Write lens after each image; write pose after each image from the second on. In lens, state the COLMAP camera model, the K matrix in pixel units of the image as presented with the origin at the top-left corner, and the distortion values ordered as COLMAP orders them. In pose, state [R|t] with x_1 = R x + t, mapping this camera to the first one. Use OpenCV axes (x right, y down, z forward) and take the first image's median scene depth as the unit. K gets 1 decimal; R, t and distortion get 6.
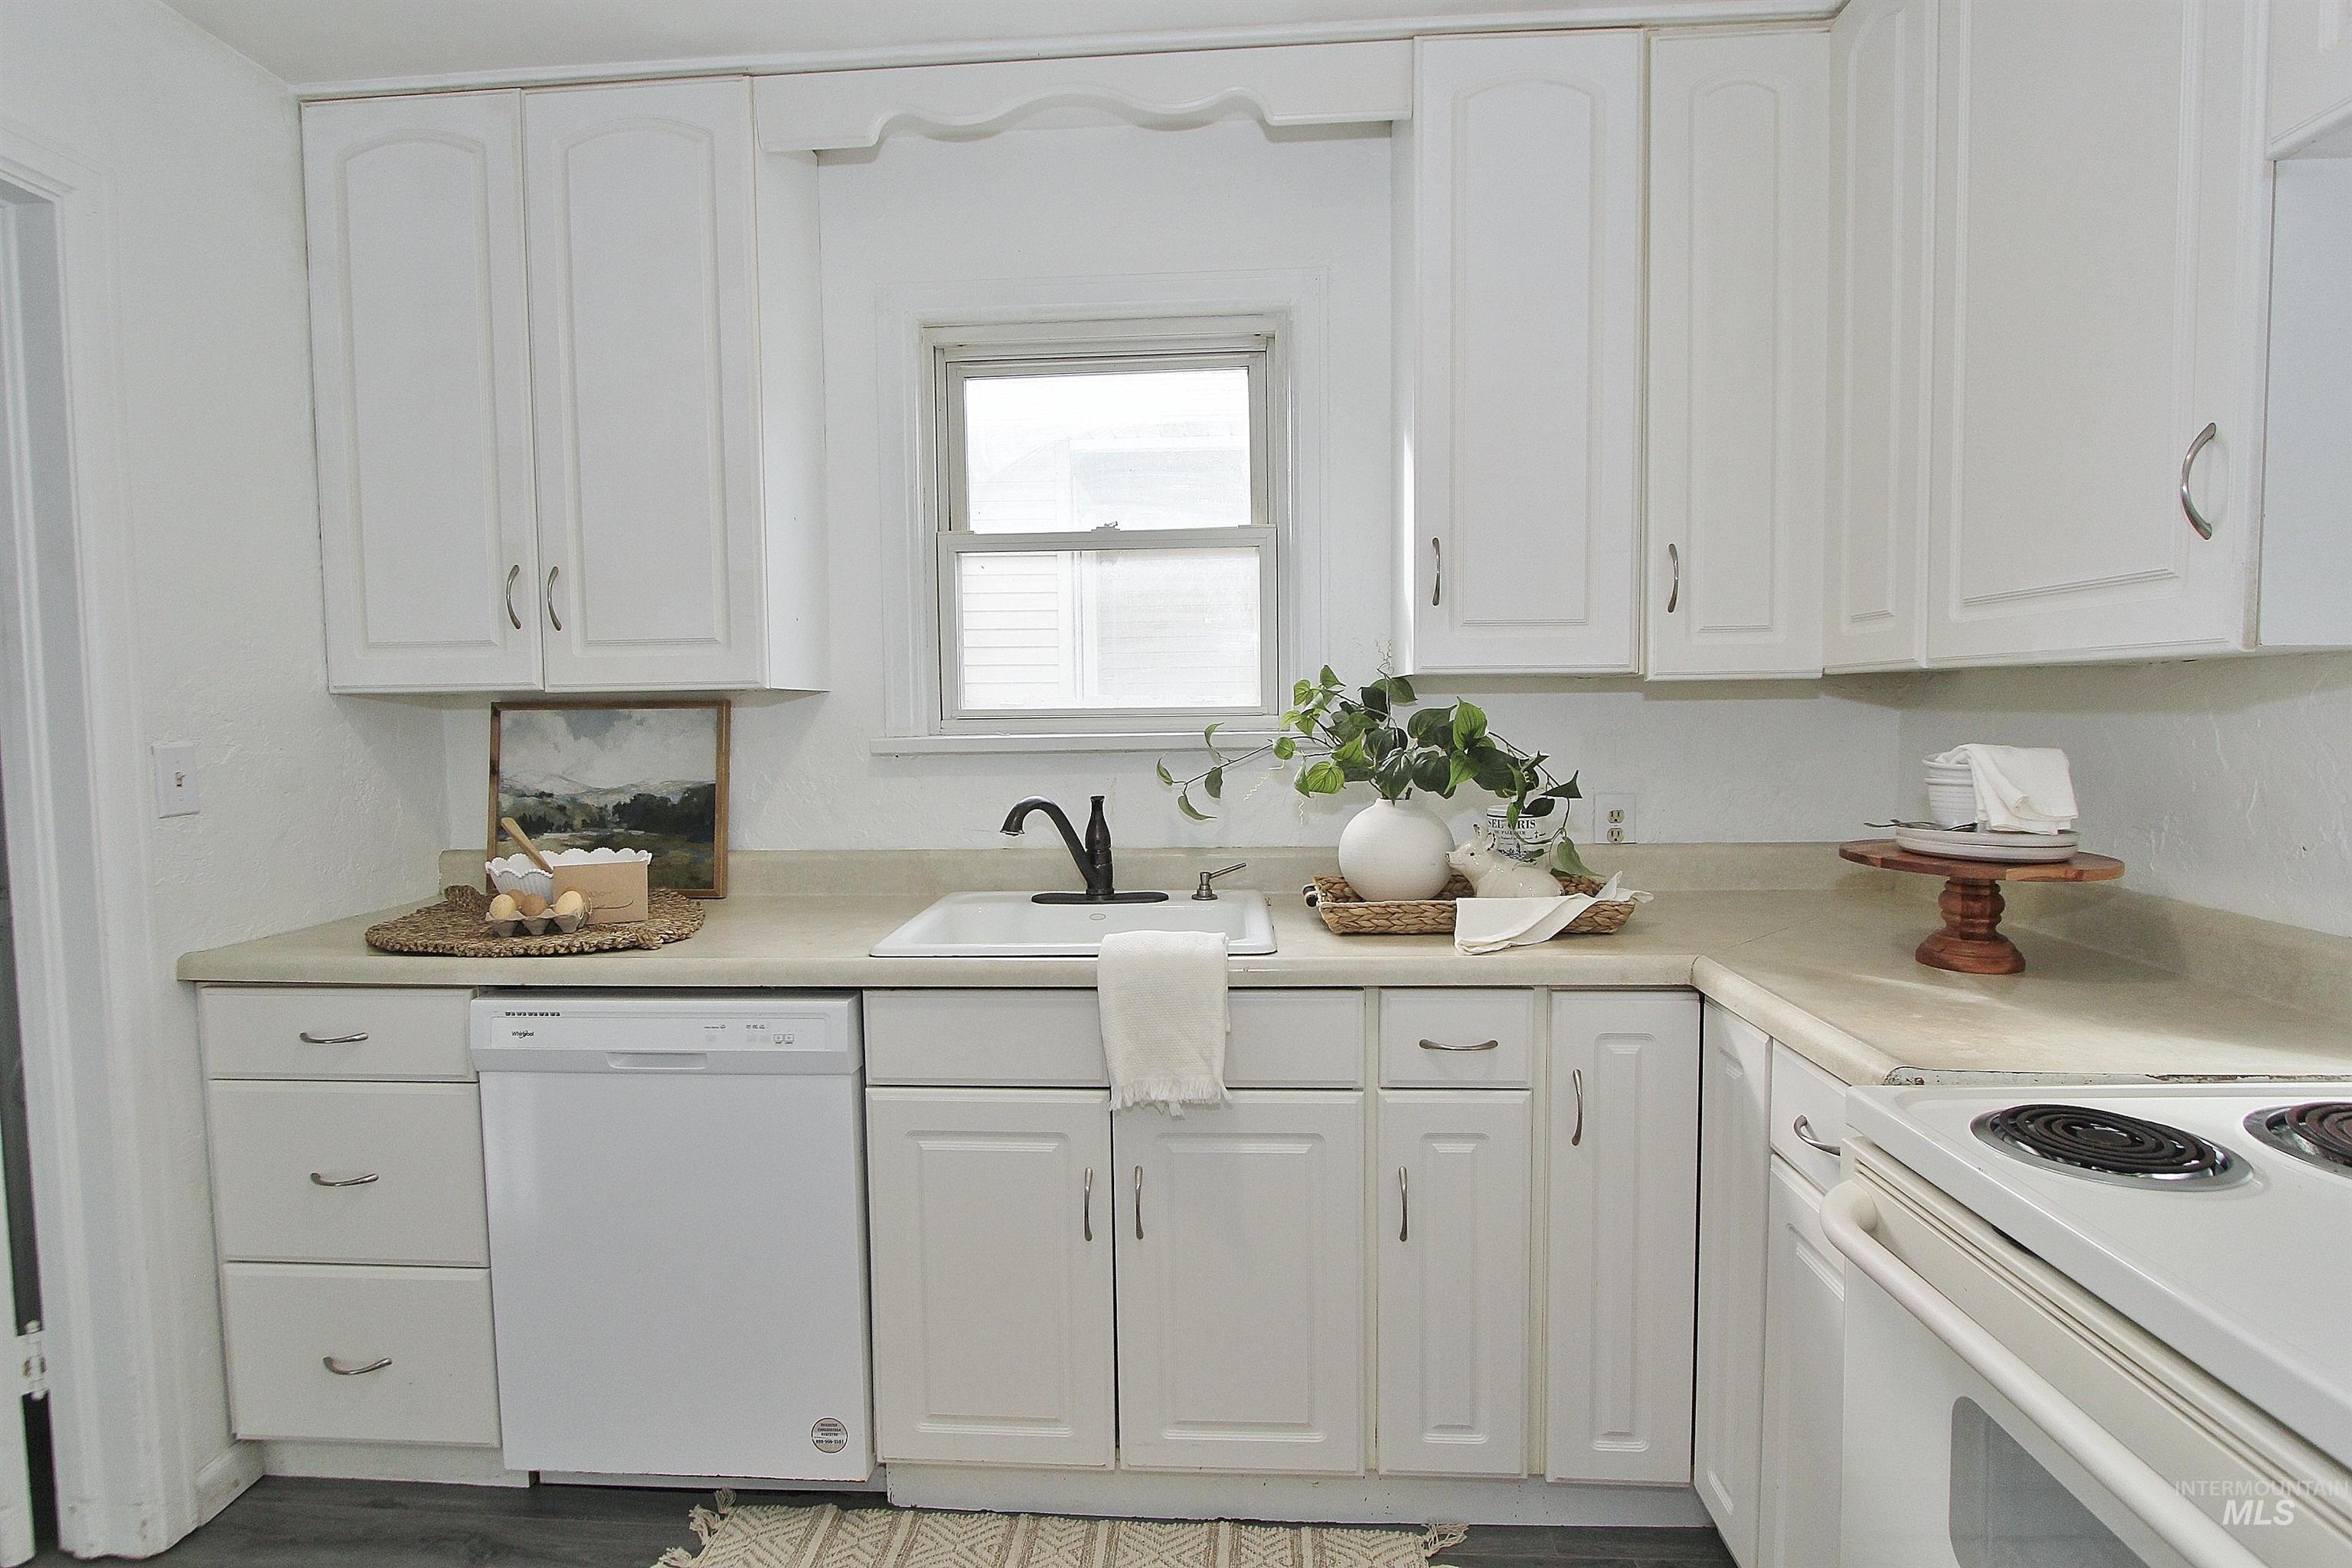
lens RADIAL K [[1167.1, 0, 1164.0], [0, 1167.1, 779.5], [0, 0, 1]] dist [-0.008282, 0.001109]
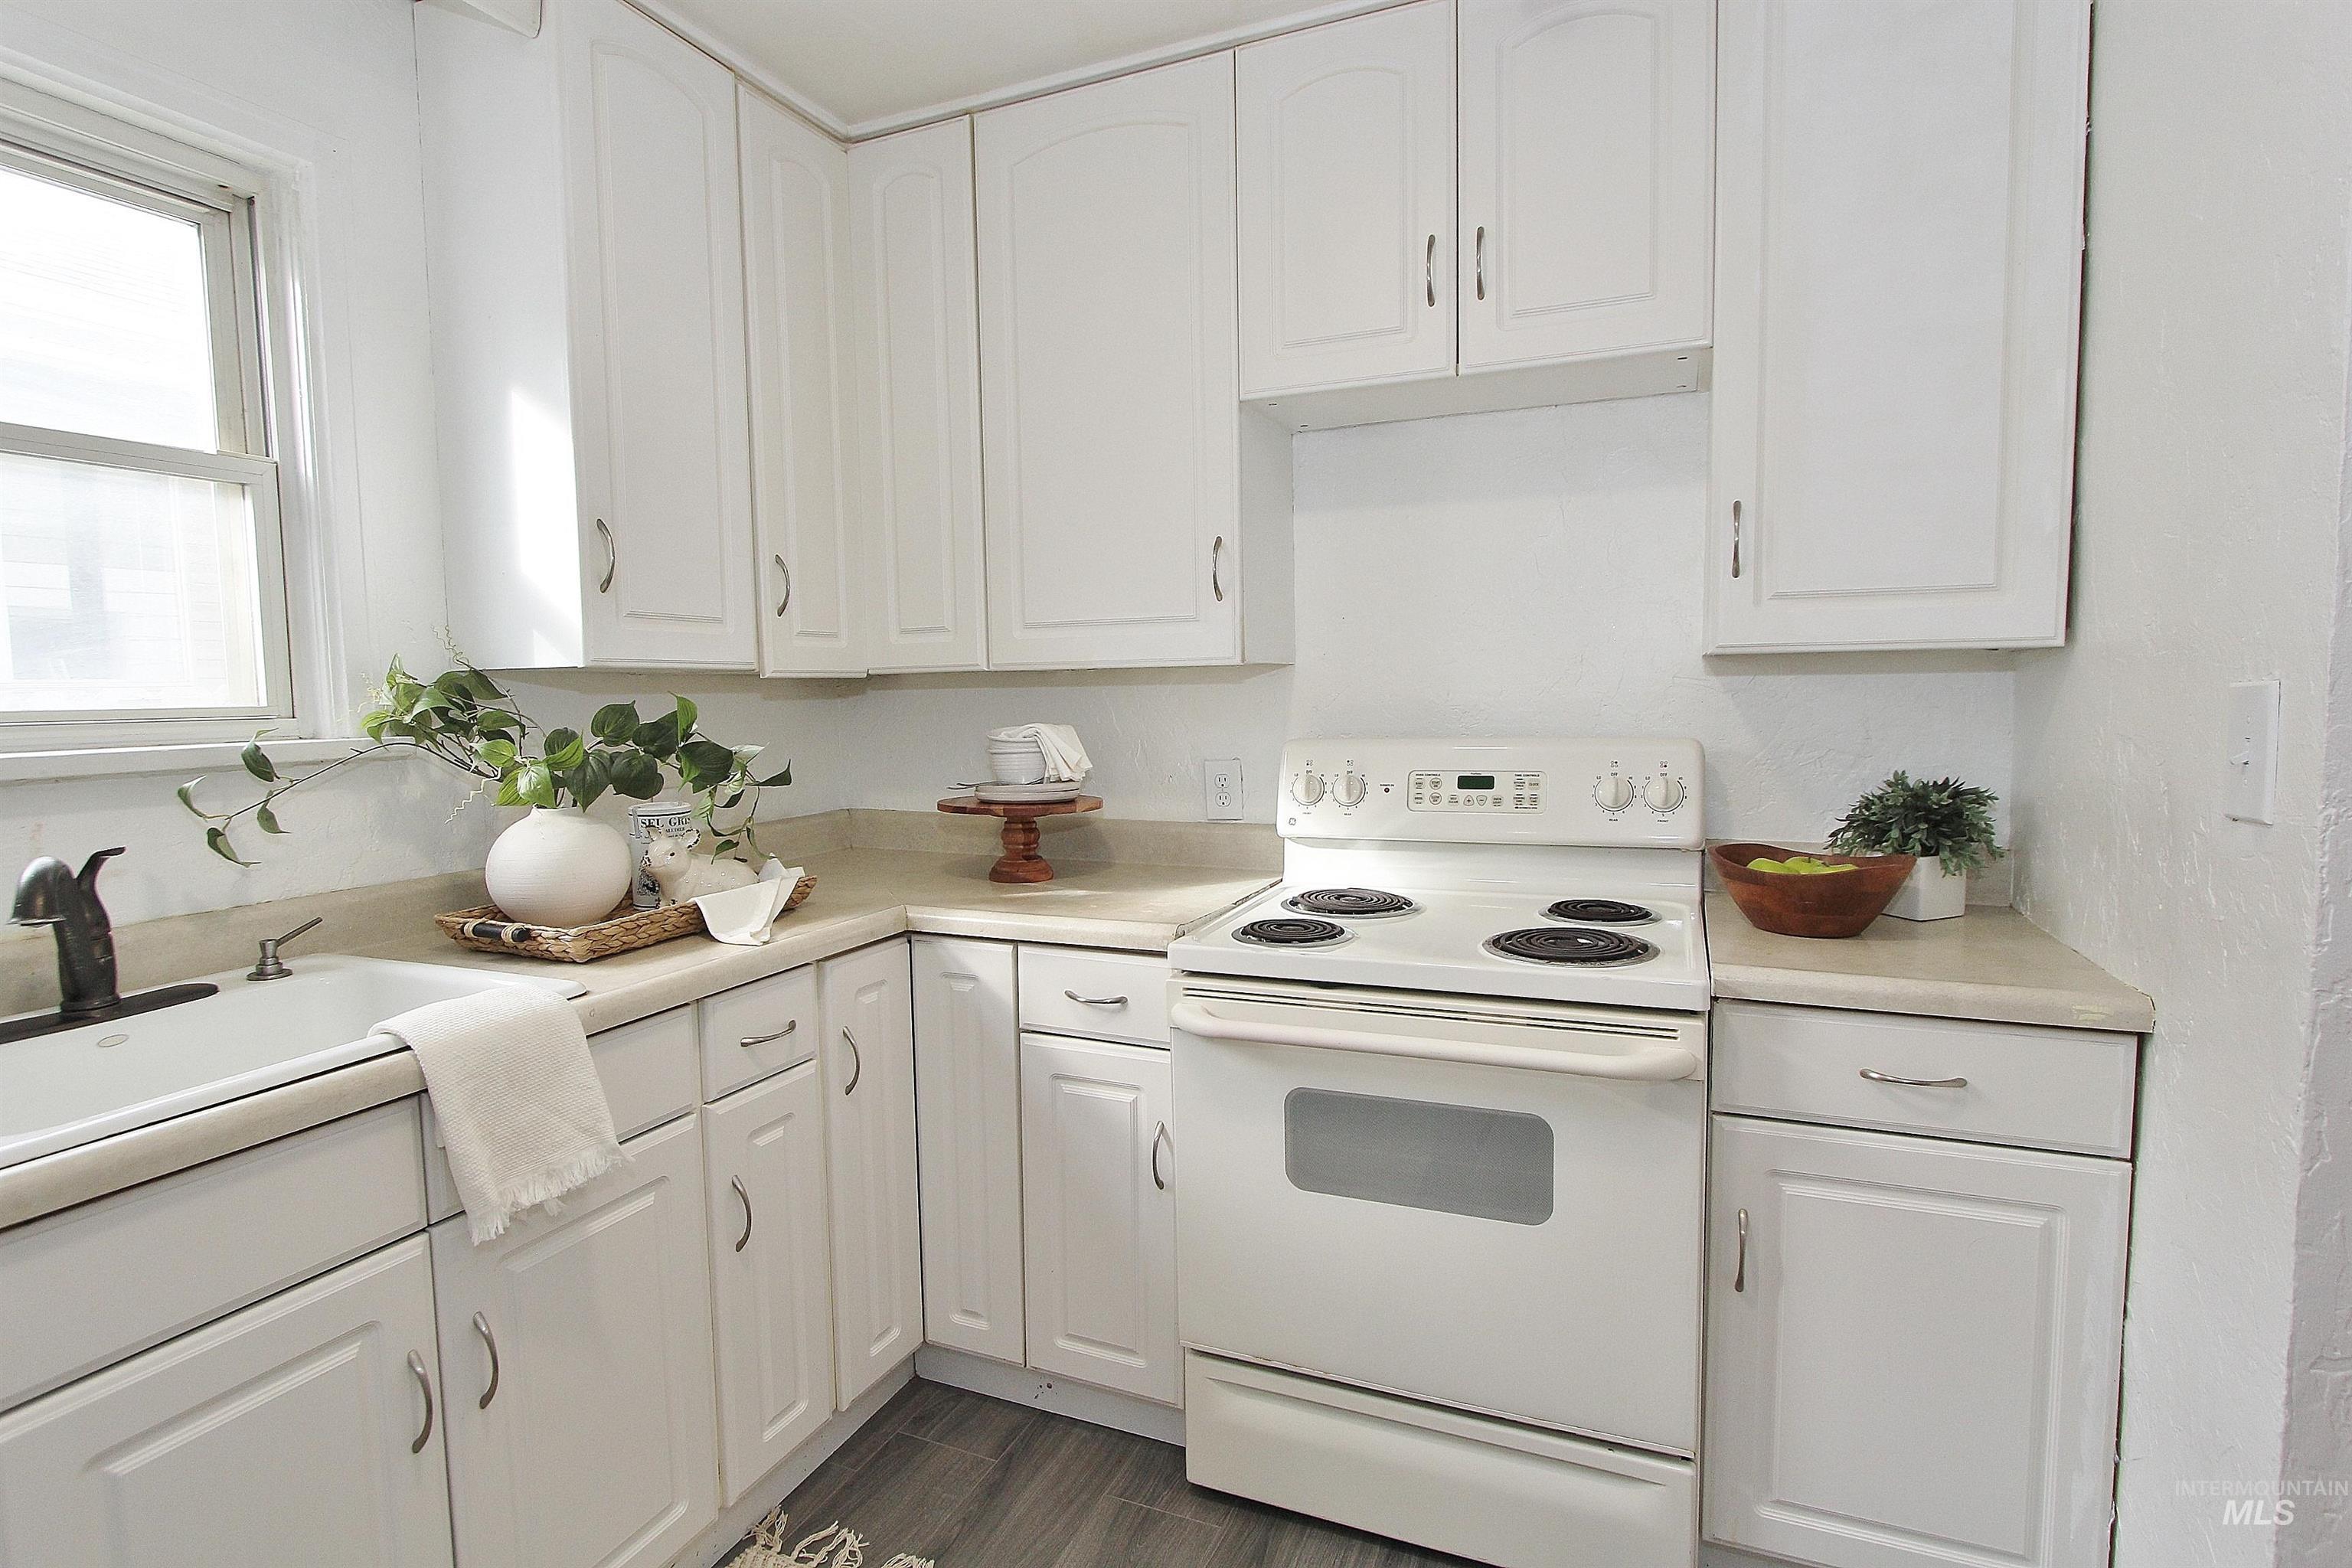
lens RADIAL K [[1167.1, 0, 1165.1], [0, 1167.1, 778.7], [0, 0, 1]] dist [-0.008282, 0.001109]
pose [[0.344426, -0.065632, 0.936516, -0.517911], [0.072102, 0.996456, 0.043315, -0.011224], [-0.936040, 0.052606, 0.347938, 0.290214]]
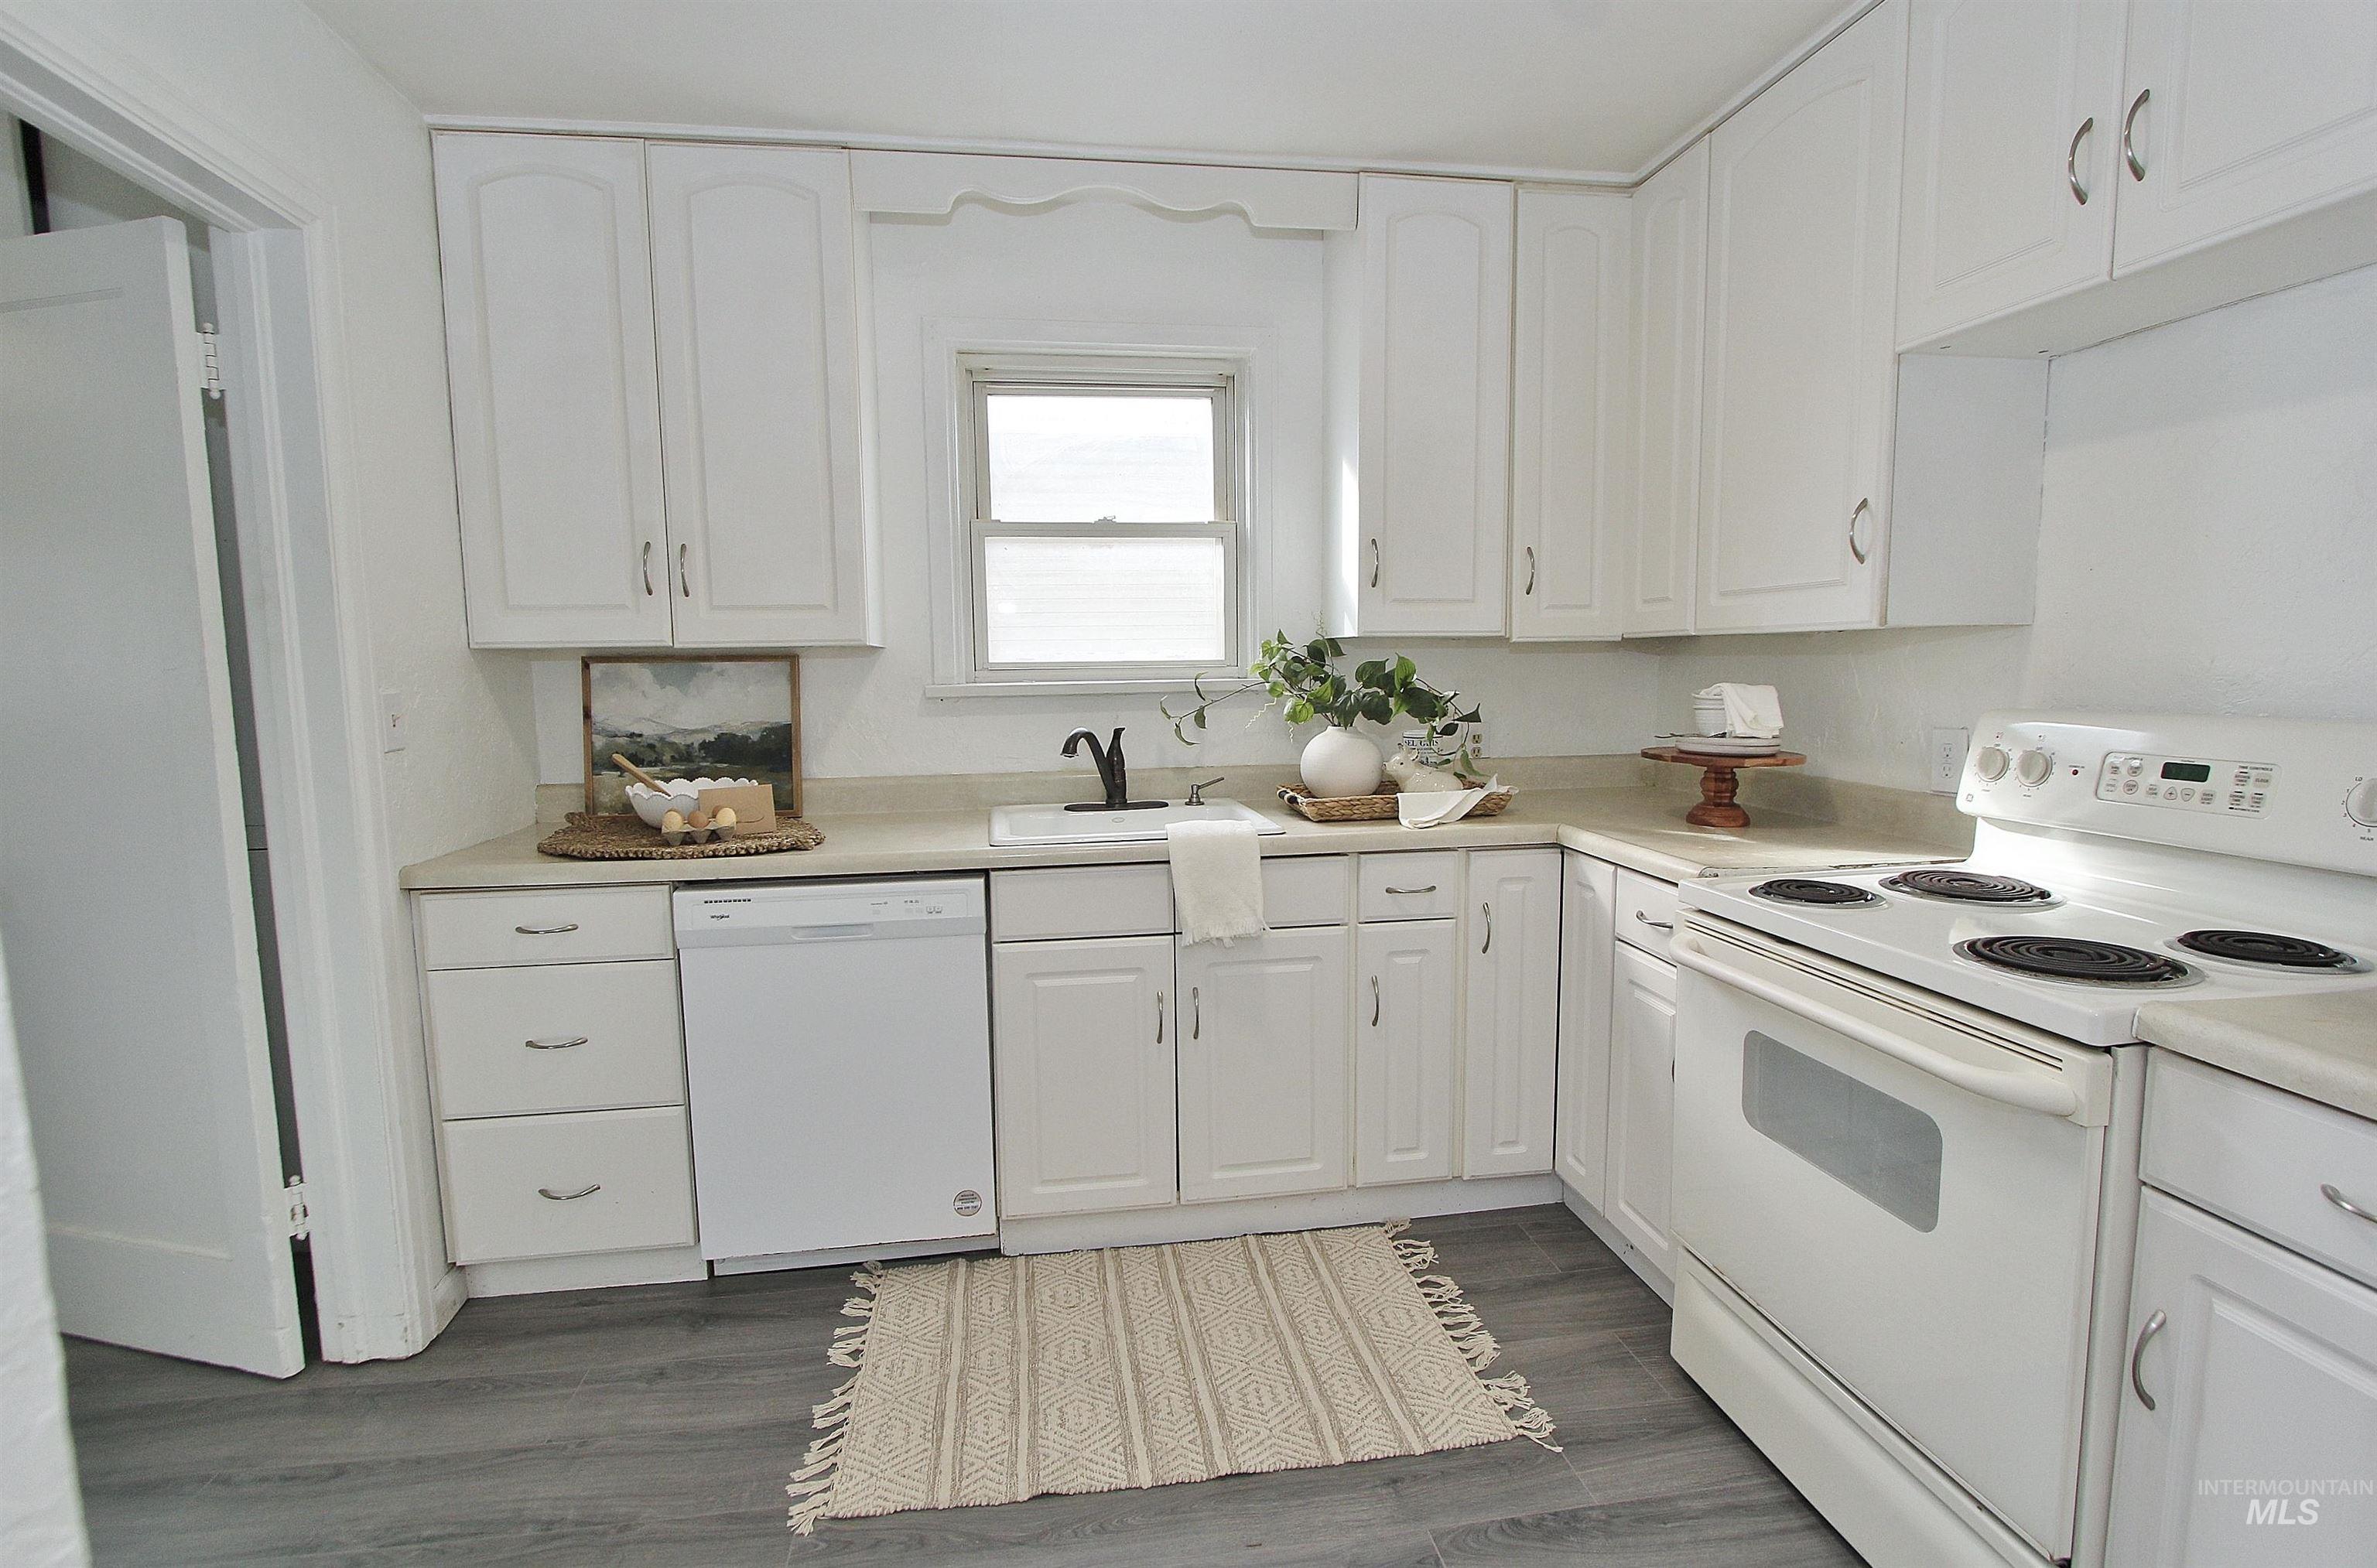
lens RADIAL K [[1098.1, 0, 1178.8], [0, 1098.1, 775.9], [0, 0, 1]] dist [-0.006275, 0.002093]
pose [[0.977175, -0.021975, 0.211298, -0.297648], [0.013415, 0.999033, 0.041859, 0.020179], [-0.212014, -0.038069, 0.976525, -0.263297]]
